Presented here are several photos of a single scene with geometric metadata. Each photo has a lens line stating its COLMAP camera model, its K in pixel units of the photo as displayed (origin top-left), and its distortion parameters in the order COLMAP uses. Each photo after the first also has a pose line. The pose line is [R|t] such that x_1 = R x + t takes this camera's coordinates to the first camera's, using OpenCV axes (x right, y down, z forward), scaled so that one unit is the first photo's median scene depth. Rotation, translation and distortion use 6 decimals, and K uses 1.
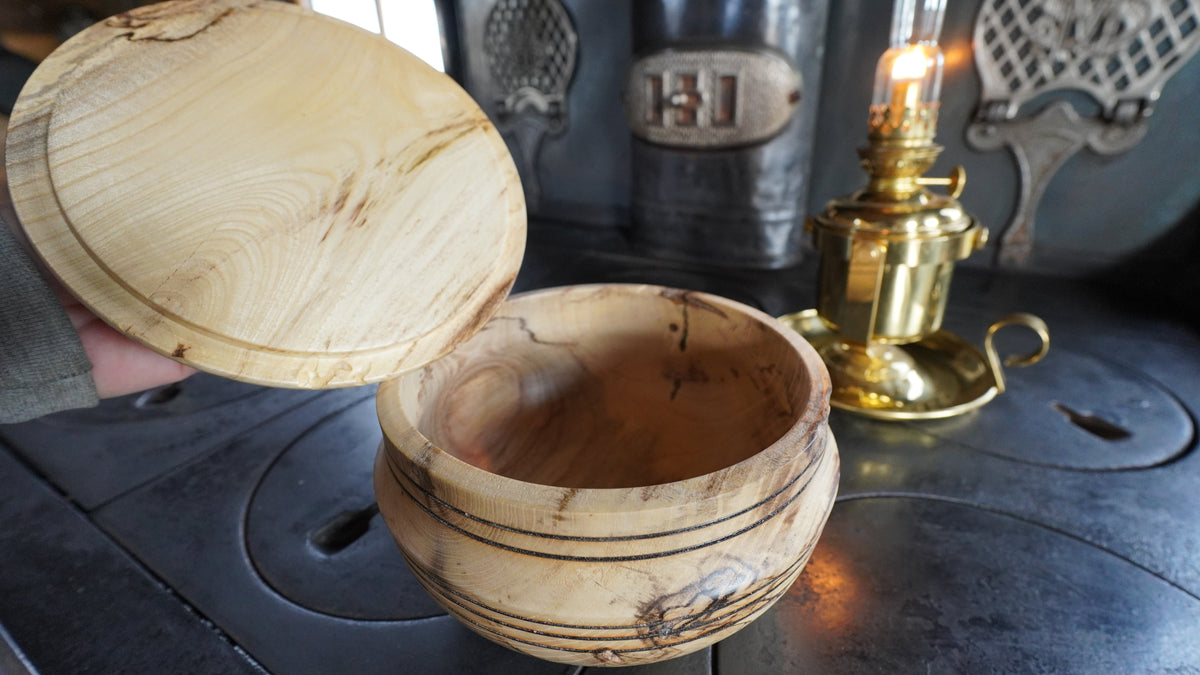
lens RADIAL K [[547.7, 0, 600.0], [0, 547.7, 337.5], [0, 0, 1]] dist [-0.022742, 0.011703]
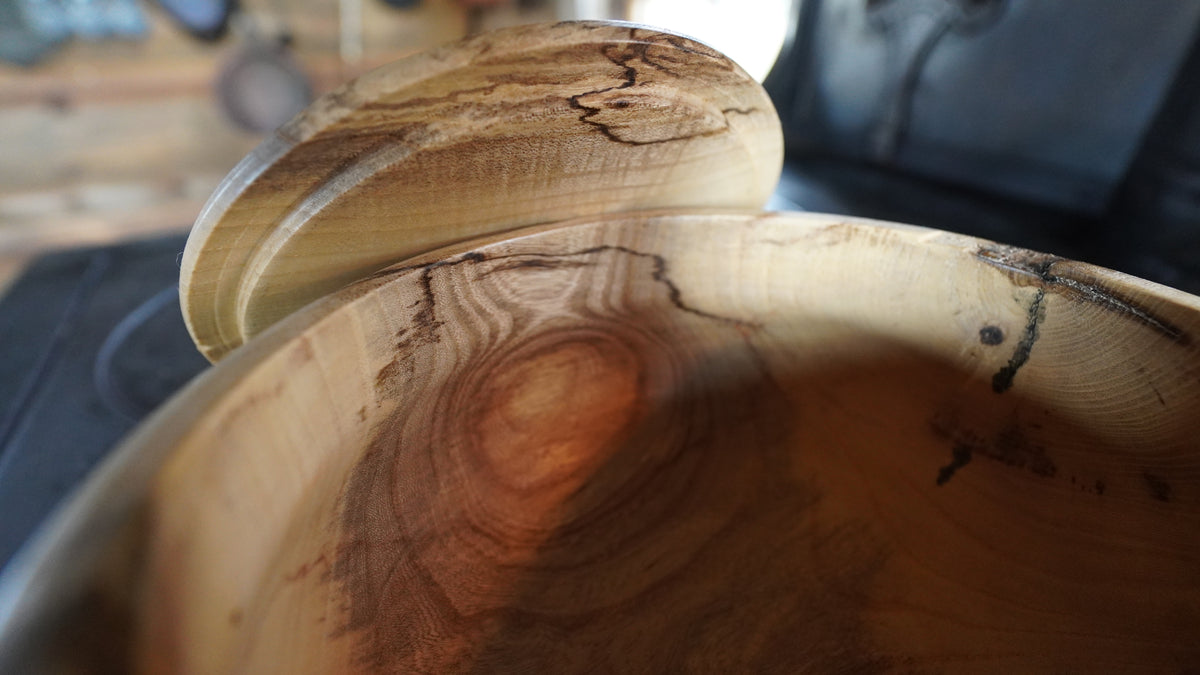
lens RADIAL K [[547.7, 0, 600.0], [0, 547.7, 337.5], [0, 0, 1]] dist [-0.022742, 0.011703]
pose [[0.915300, 0.208419, -0.344655, -0.001090], [-0.180097, 0.977179, 0.112632, -0.012481], [0.360264, -0.041021, 0.931948, 0.644548]]
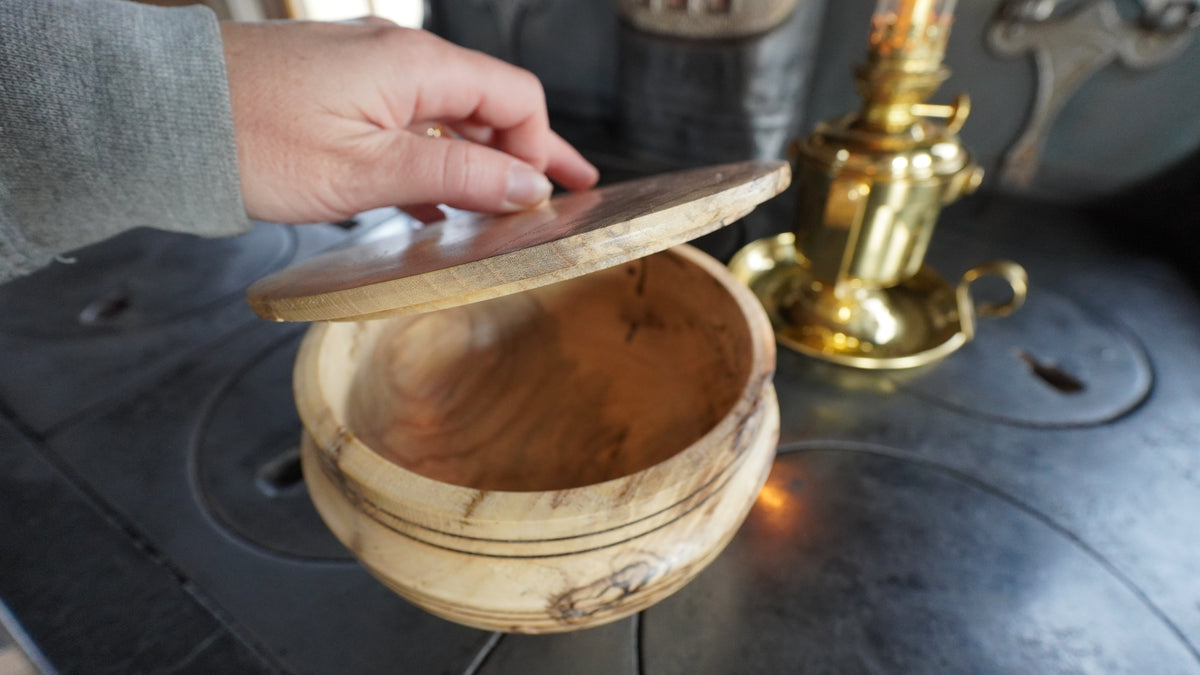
lens RADIAL K [[547.7, 0, 600.0], [0, 547.7, 337.5], [0, 0, 1]] dist [-0.022742, 0.011703]
pose [[0.999402, 0.030770, 0.015782, 0.092701], [-0.033406, 0.976989, 0.210659, -0.138715], [-0.008937, -0.211061, 0.977432, 0.070389]]
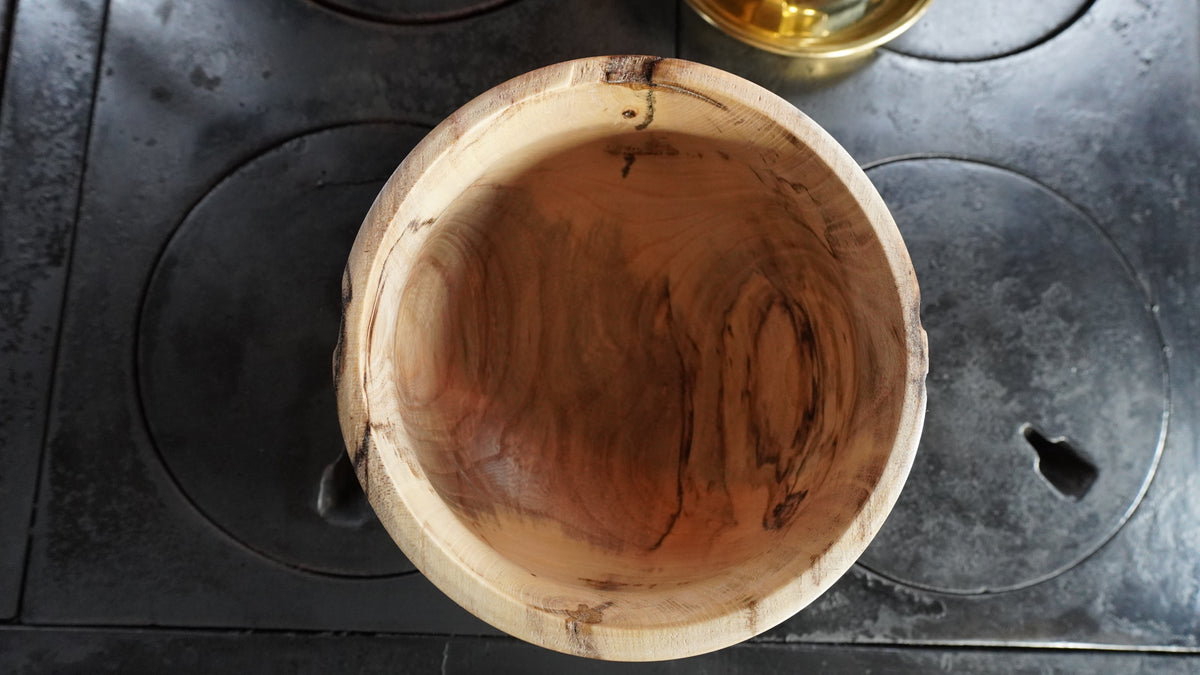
lens RADIAL K [[547.7, 0, 600.0], [0, 547.7, 337.5], [0, 0, 1]] dist [-0.022742, 0.011703]
pose [[0.874125, -0.471112, 0.118148, -0.120546], [0.141454, 0.479640, 0.865989, -0.589921], [-0.464646, -0.740270, 0.485906, 0.686539]]
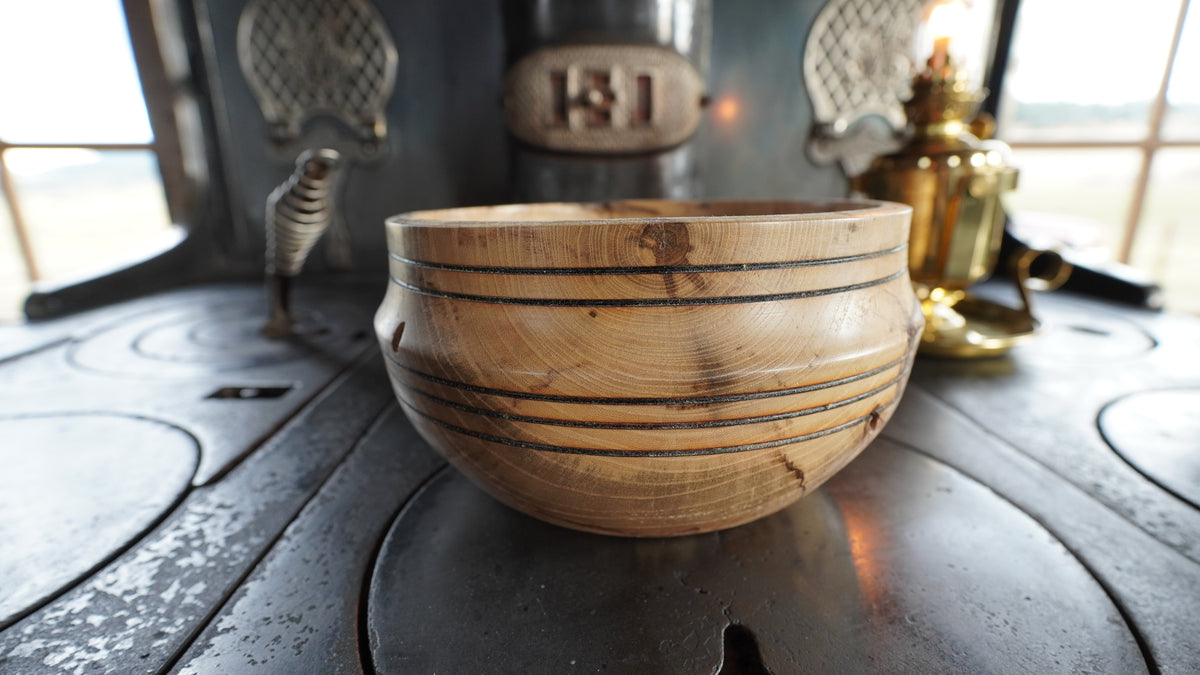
lens RADIAL K [[547.7, 0, 600.0], [0, 547.7, 337.5], [0, 0, 1]] dist [-0.022742, 0.011703]
pose [[0.798036, -0.173187, 0.577187, -0.608763], [0.279097, 0.955114, -0.099303, 0.309017], [-0.534082, 0.240339, 0.810552, 0.364581]]
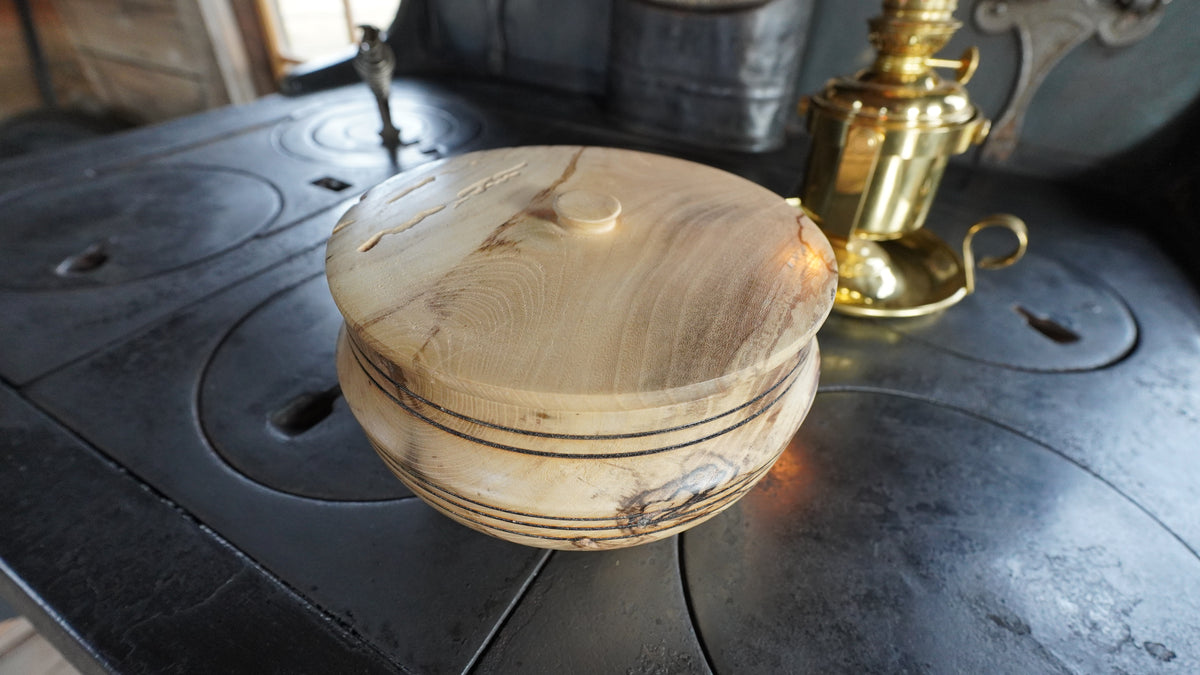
lens RADIAL K [[547.7, 0, 600.0], [0, 547.7, 337.5], [0, 0, 1]] dist [-0.022742, 0.011703]
pose [[0.996671, 0.029613, 0.075958, -0.034921], [-0.045324, 0.975711, 0.214321, -0.006786], [-0.067766, -0.217051, 0.973805, 0.064886]]
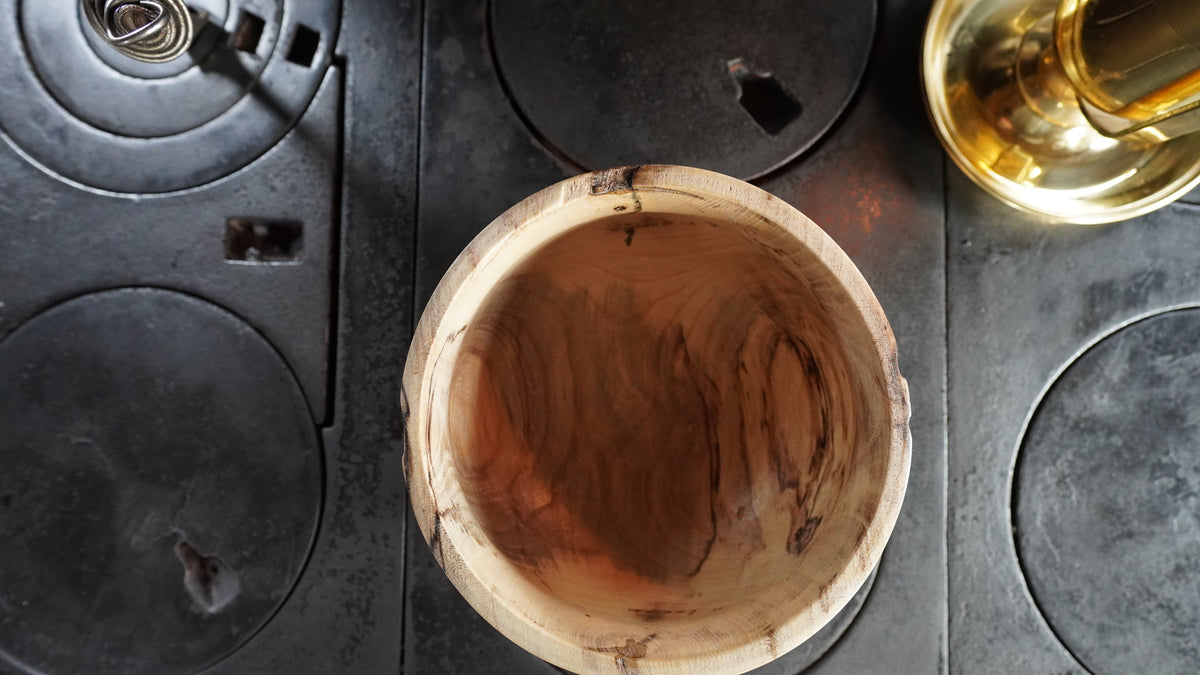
lens RADIAL K [[547.7, 0, 600.0], [0, 547.7, 337.5], [0, 0, 1]] dist [-0.022742, 0.011703]
pose [[0.812685, -0.582578, 0.012067, 0.008853], [0.285189, 0.415722, 0.863622, -0.758265], [-0.508144, -0.698411, 0.503996, 0.709831]]
